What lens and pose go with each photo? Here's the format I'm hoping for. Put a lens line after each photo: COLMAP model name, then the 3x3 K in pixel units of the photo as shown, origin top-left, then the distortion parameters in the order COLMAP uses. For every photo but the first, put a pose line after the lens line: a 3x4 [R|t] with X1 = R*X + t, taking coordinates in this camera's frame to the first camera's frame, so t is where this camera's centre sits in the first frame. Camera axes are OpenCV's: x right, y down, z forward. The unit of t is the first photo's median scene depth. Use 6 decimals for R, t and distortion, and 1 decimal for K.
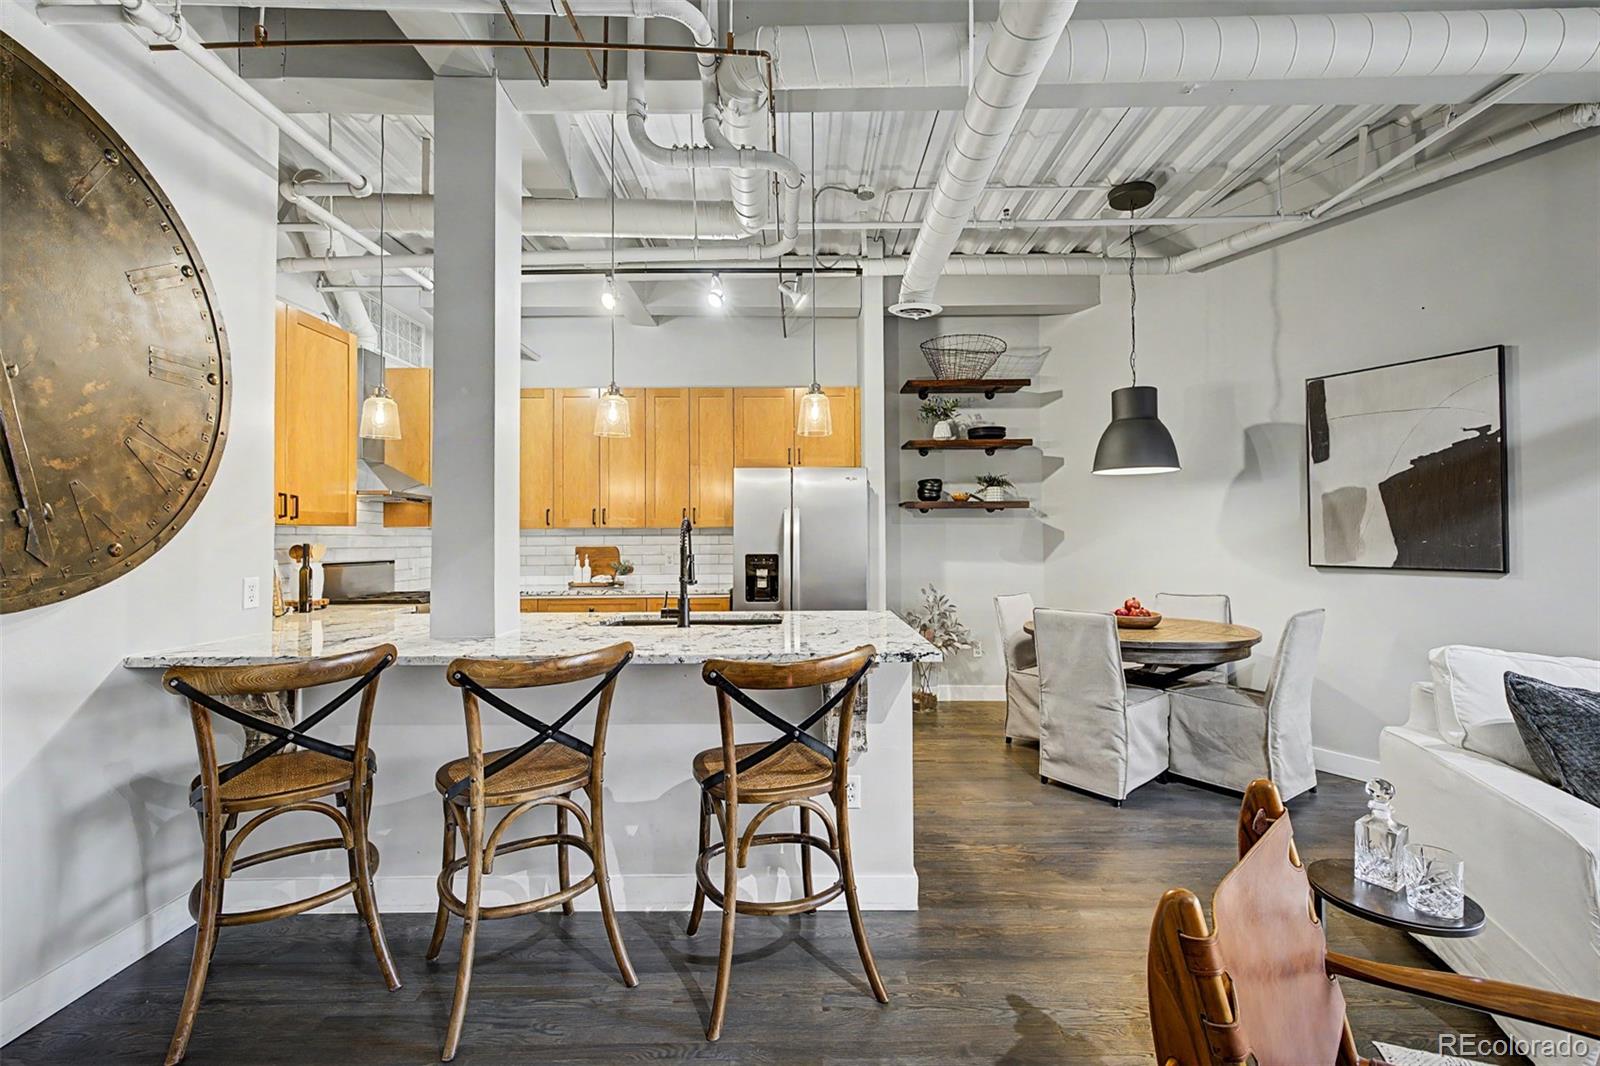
lens RADIAL K [[686.4, 0, 797.2], [0, 686.4, 523.4], [0, 0, 1]] dist [0.003443, -0.000045]
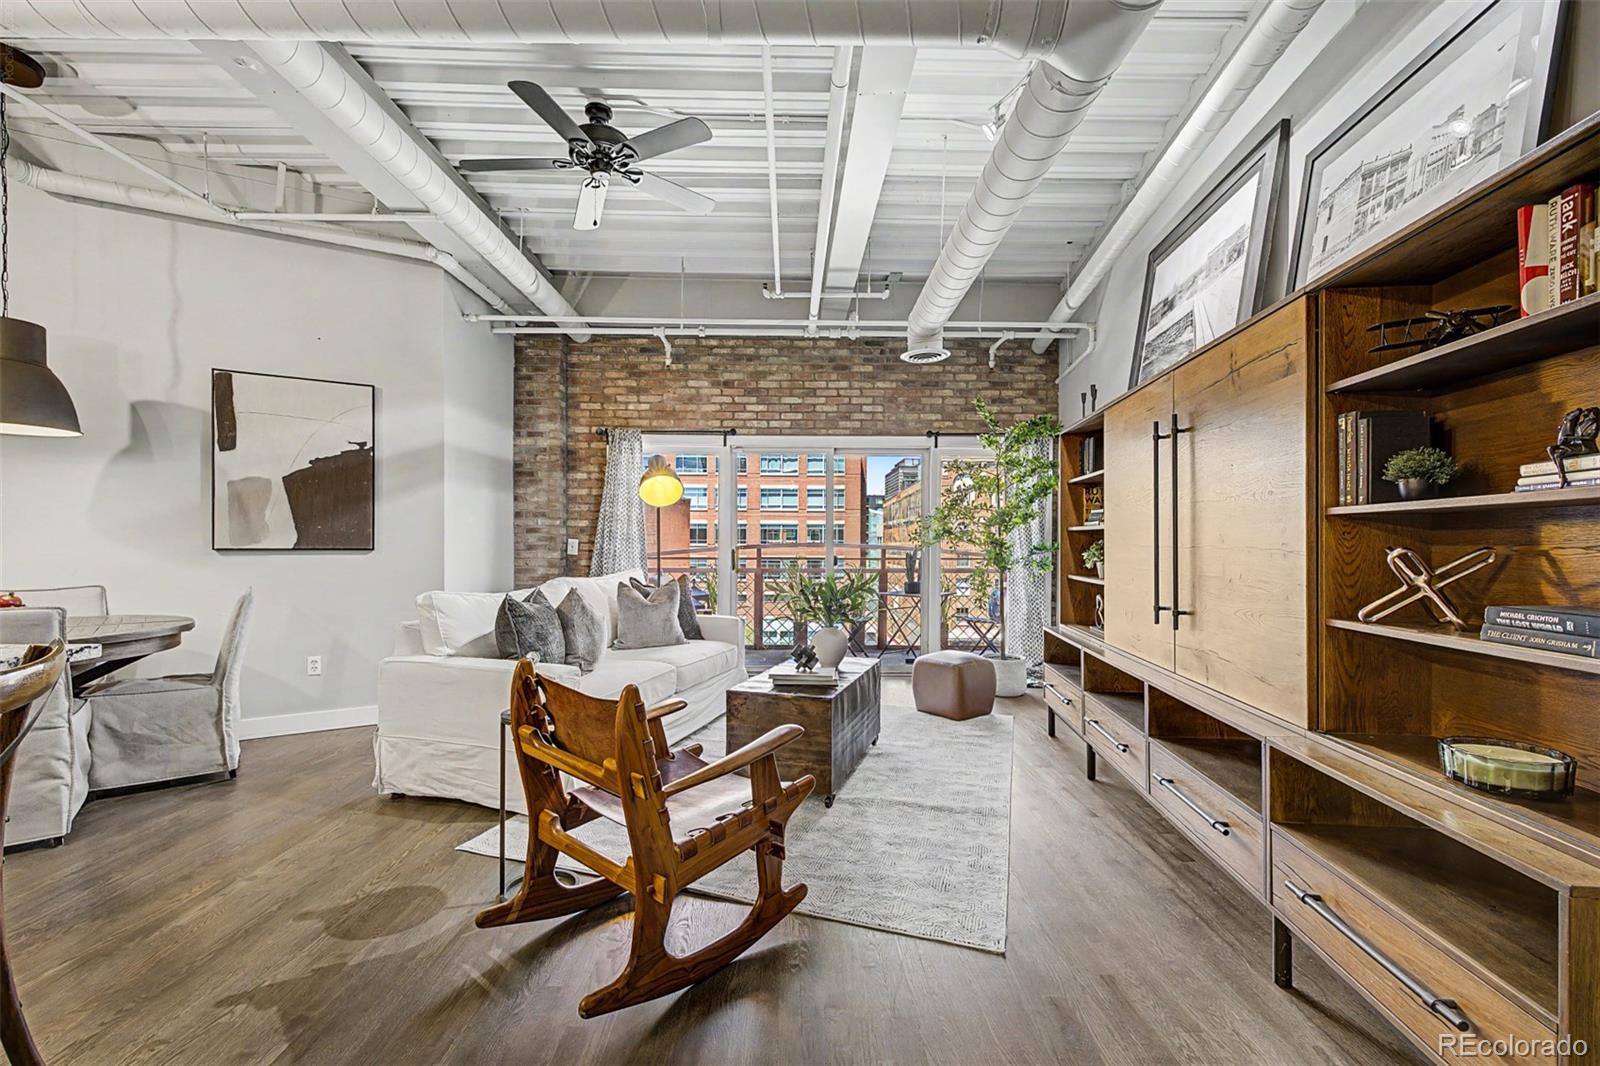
lens RADIAL K [[679.1, 0, 799.8], [0, 679.1, 547.3], [0, 0, 1]] dist [0.004166, -0.000112]
pose [[-0.022542, -0.003417, 0.999740, -0.307040], [-0.026035, 0.999657, 0.002830, 0.033369], [-0.999407, -0.025965, -0.022623, 0.140909]]
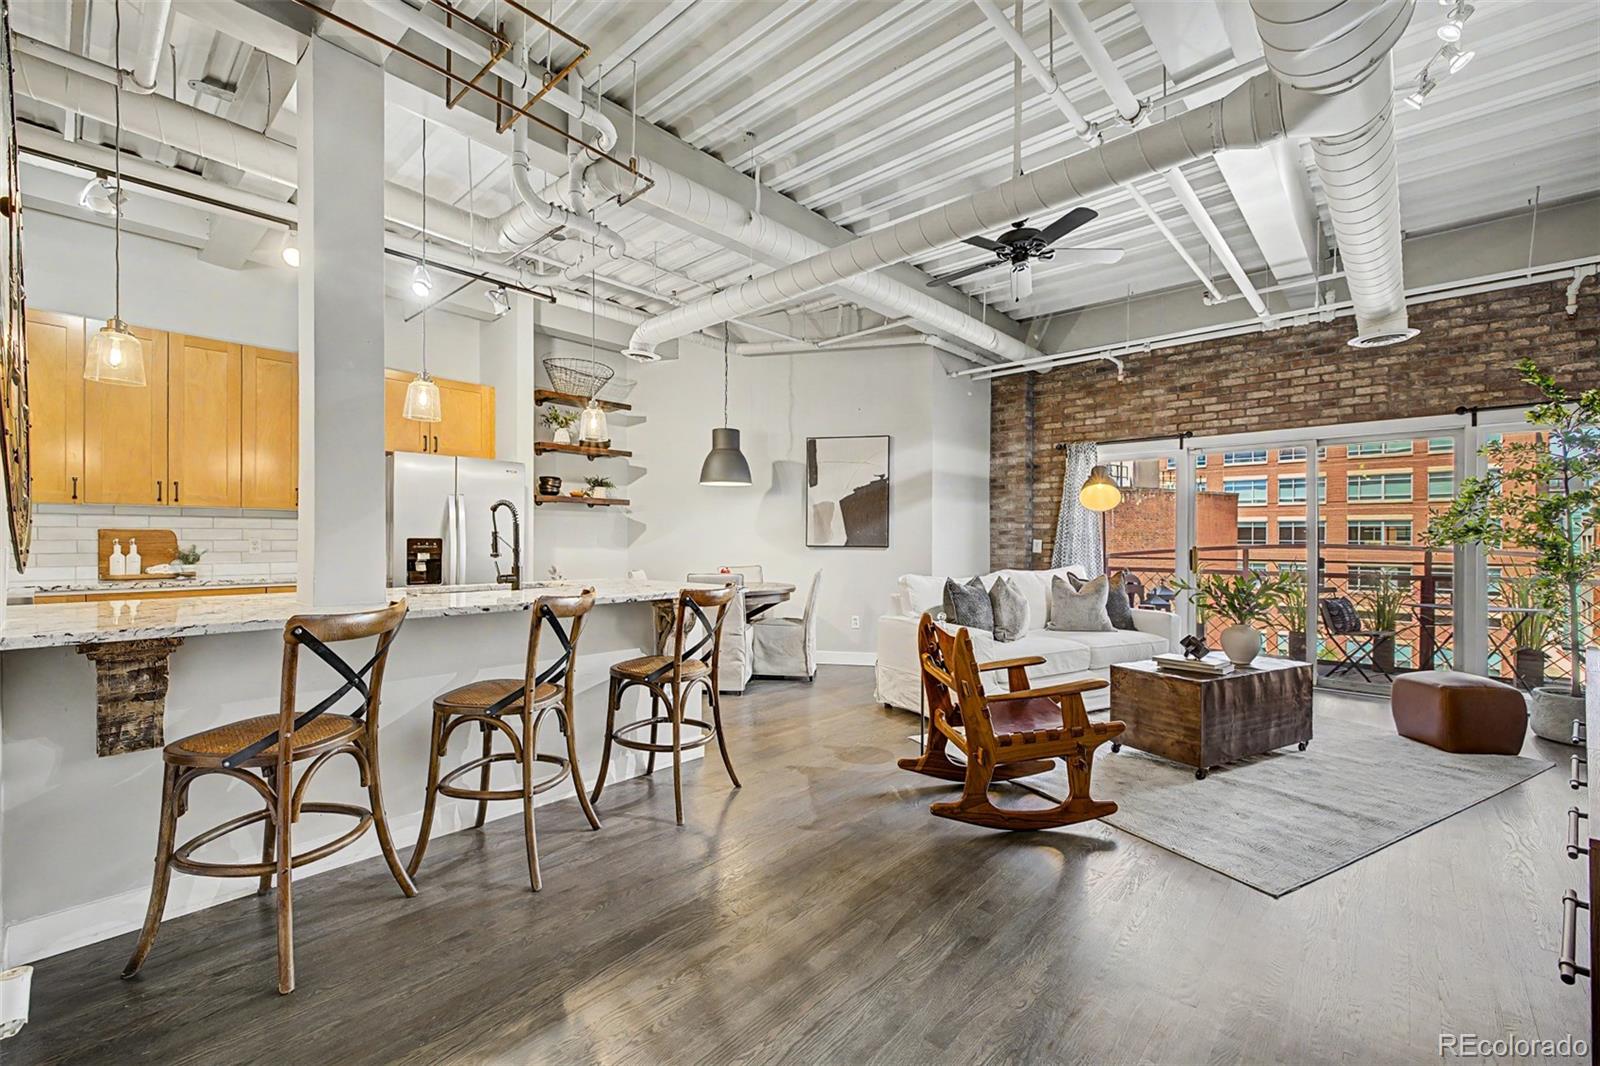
lens RADIAL K [[671.0, 0, 804.4], [0, 671.0, 537.2], [0, 0, 1]] dist [0.003312, 0.000173]
pose [[0.666092, 0.010495, 0.745795, -0.522357], [-0.023650, 0.999695, 0.007054, 0.028007], [-0.745494, -0.022337, 0.666138, -0.118248]]
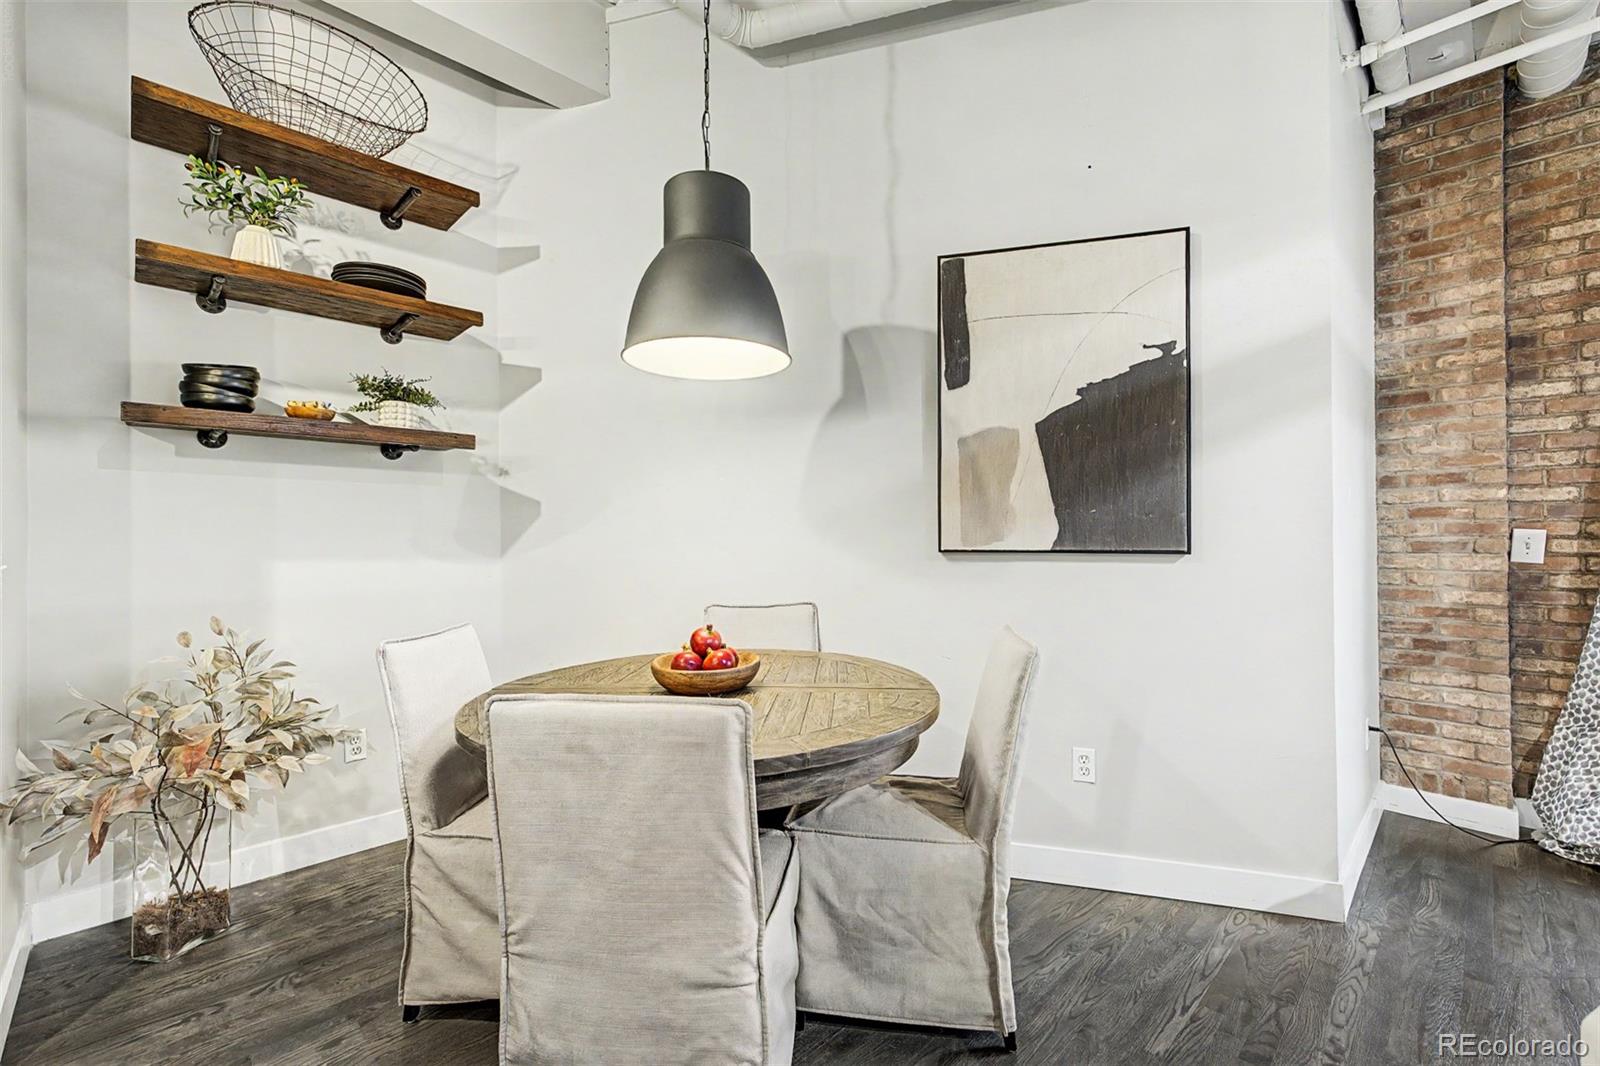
lens RADIAL K [[671.0, 0, 804.4], [0, 671.0, 537.2], [0, 0, 1]] dist [0.003312, 0.000173]
pose [[0.710417, 0.001352, 0.703780, 0.225313], [-0.015465, 0.999787, 0.013690, 0.042987], [-0.703611, -0.020610, 0.710286, 0.659967]]
